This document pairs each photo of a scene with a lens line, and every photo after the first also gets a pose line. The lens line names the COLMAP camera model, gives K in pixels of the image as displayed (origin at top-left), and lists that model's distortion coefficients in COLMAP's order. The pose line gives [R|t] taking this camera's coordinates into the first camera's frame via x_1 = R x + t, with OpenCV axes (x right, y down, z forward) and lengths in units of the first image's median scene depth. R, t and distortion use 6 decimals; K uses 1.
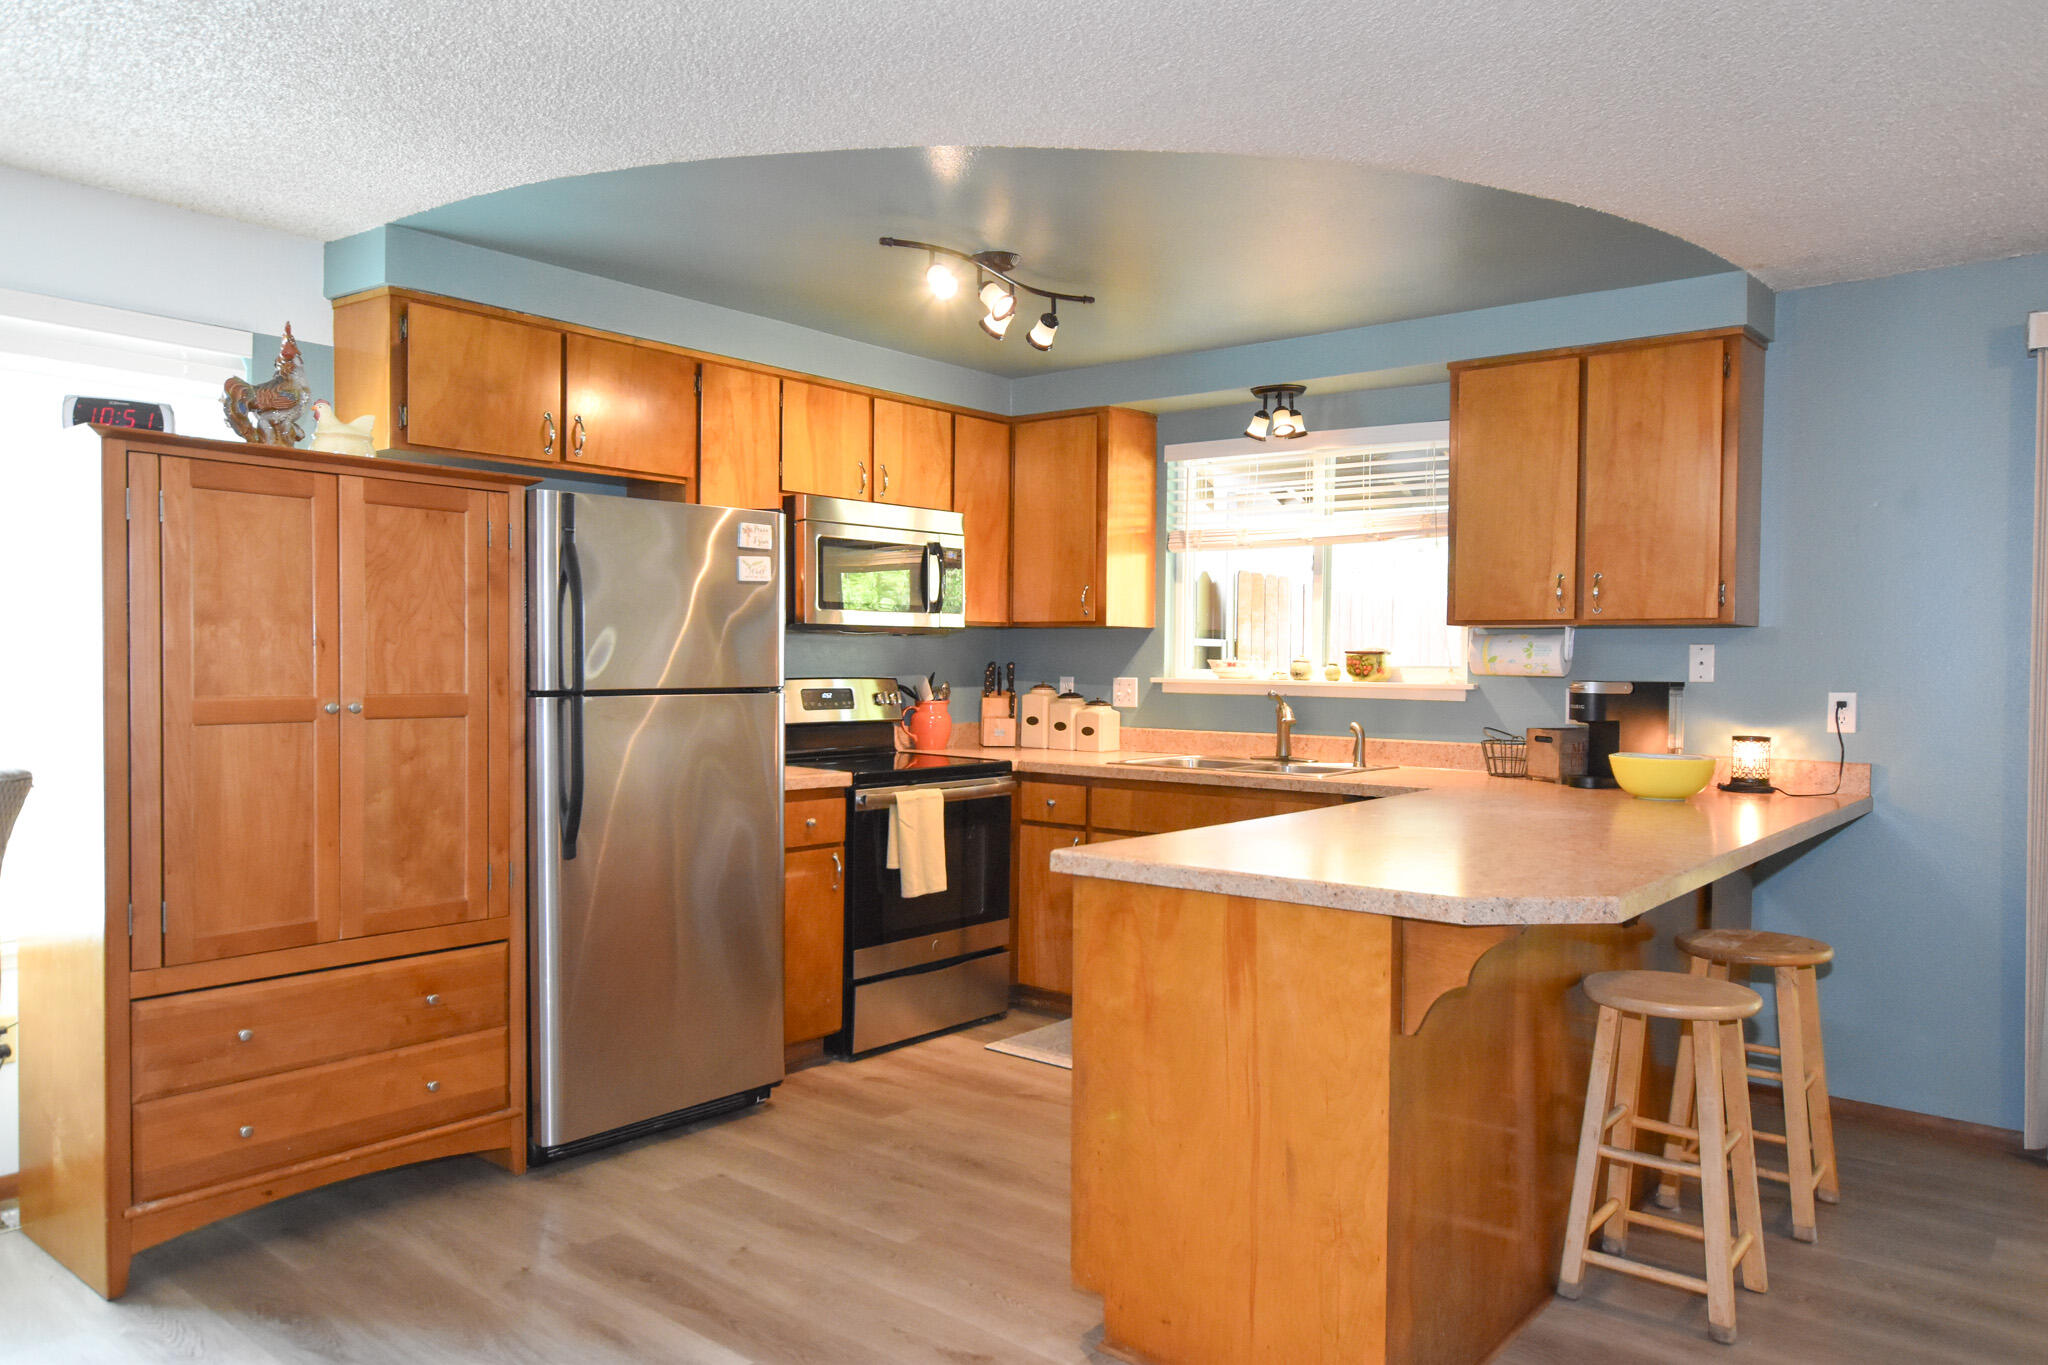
lens RADIAL K [[1398.3, 0, 1027.7], [0, 1398.3, 704.4], [0, 0, 1]] dist [-0.000175, 0.003750]
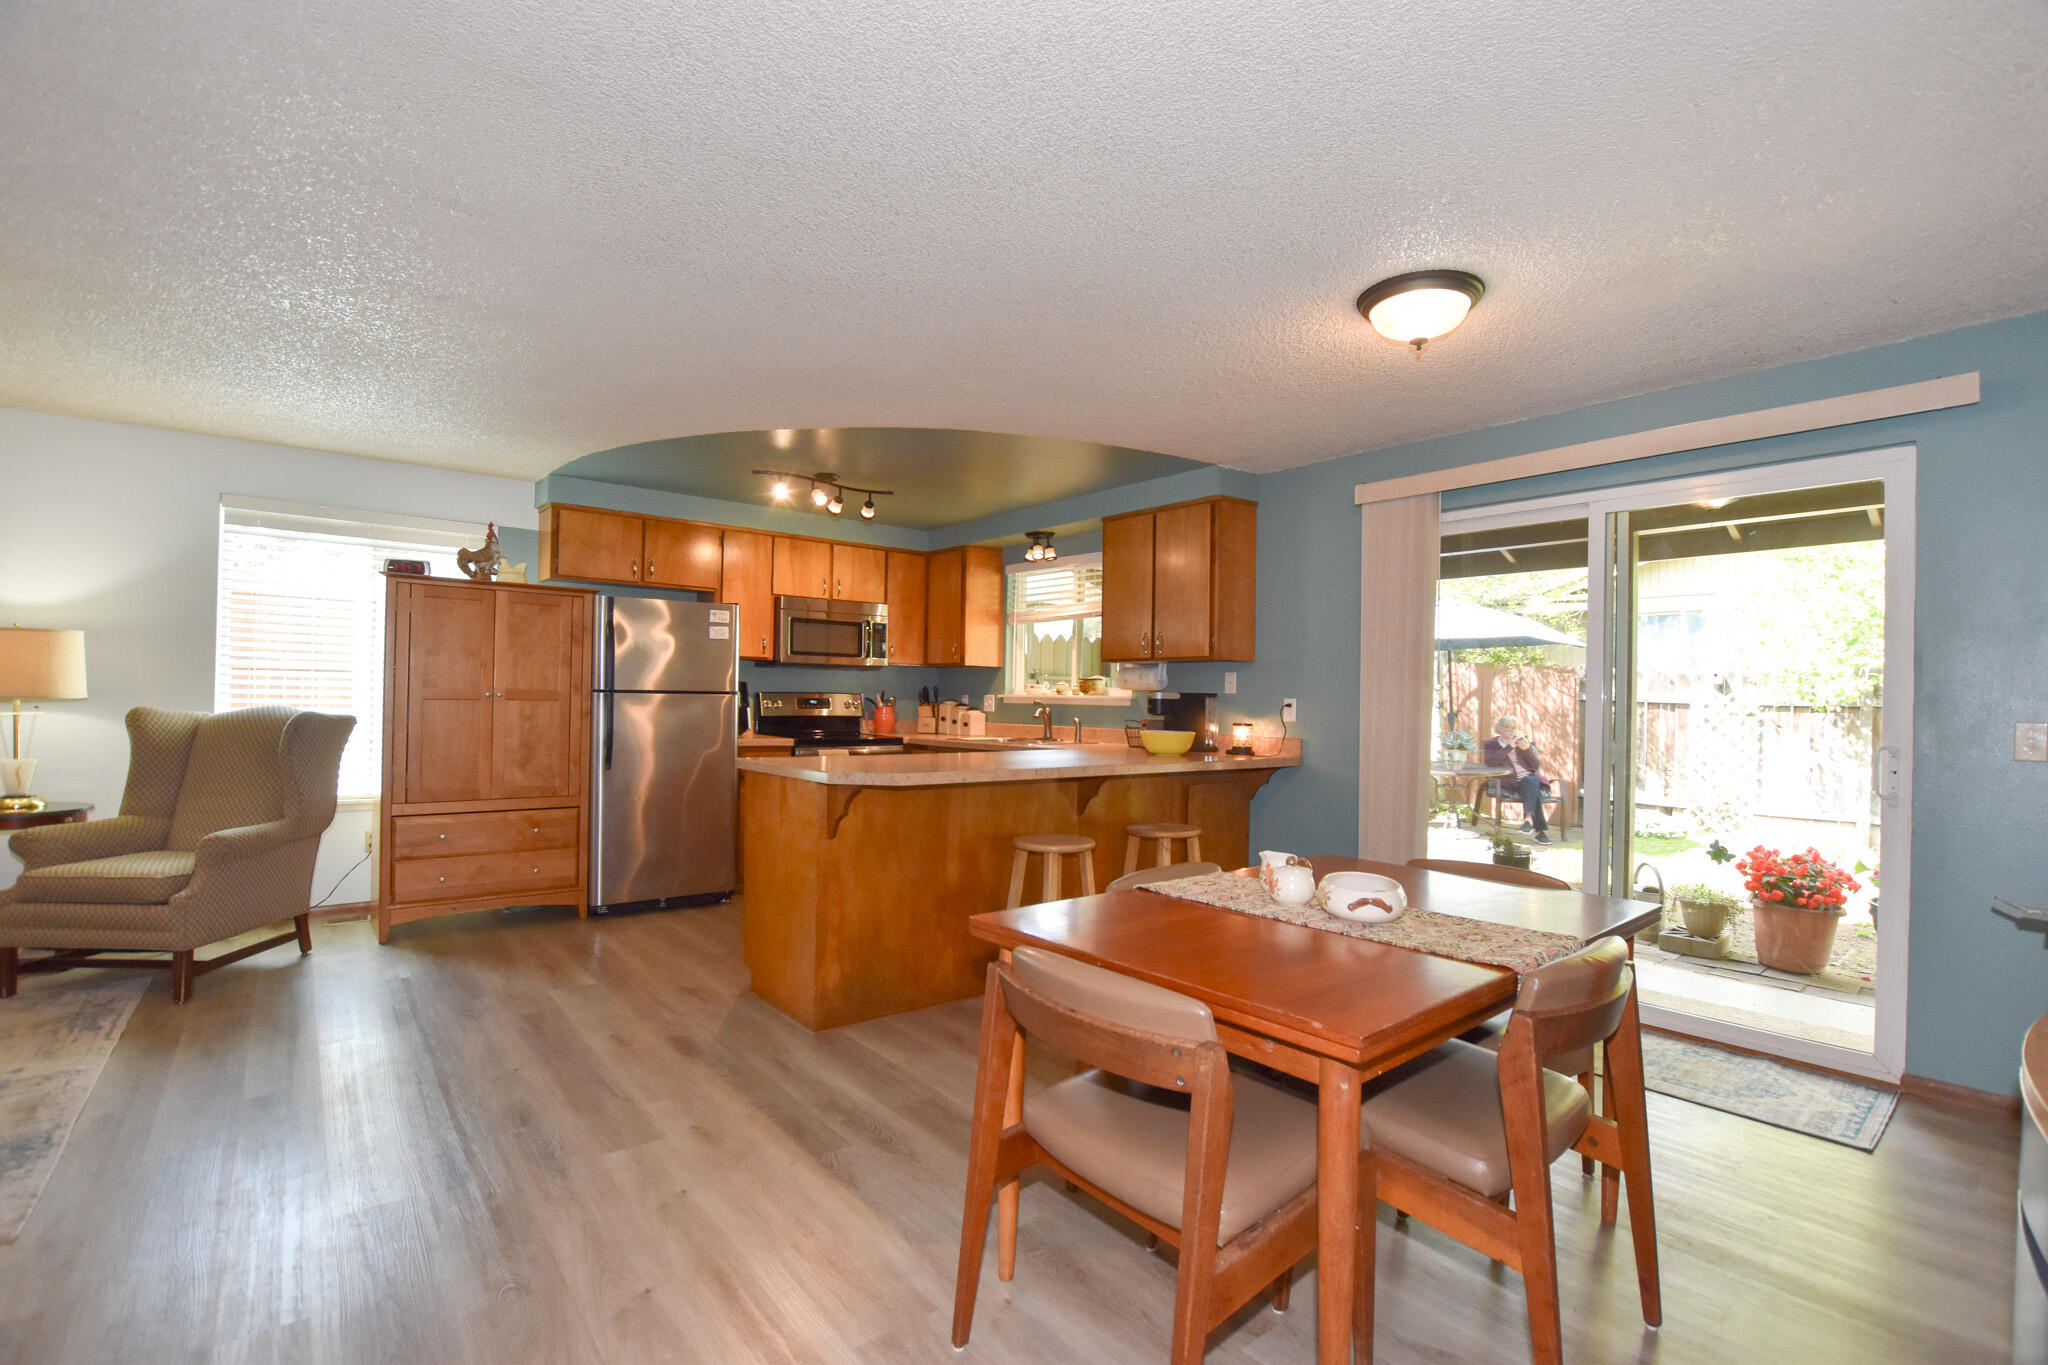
lens RADIAL K [[911.2, 0, 1016.5], [0, 911.2, 697.1], [0, 0, 1]] dist [-0.031598, 0.003395]
pose [[0.980300, 0.006703, -0.197402, 0.470072], [-0.014358, 0.999198, -0.037374, 0.037503], [0.196993, 0.039473, 0.979610, -0.188396]]
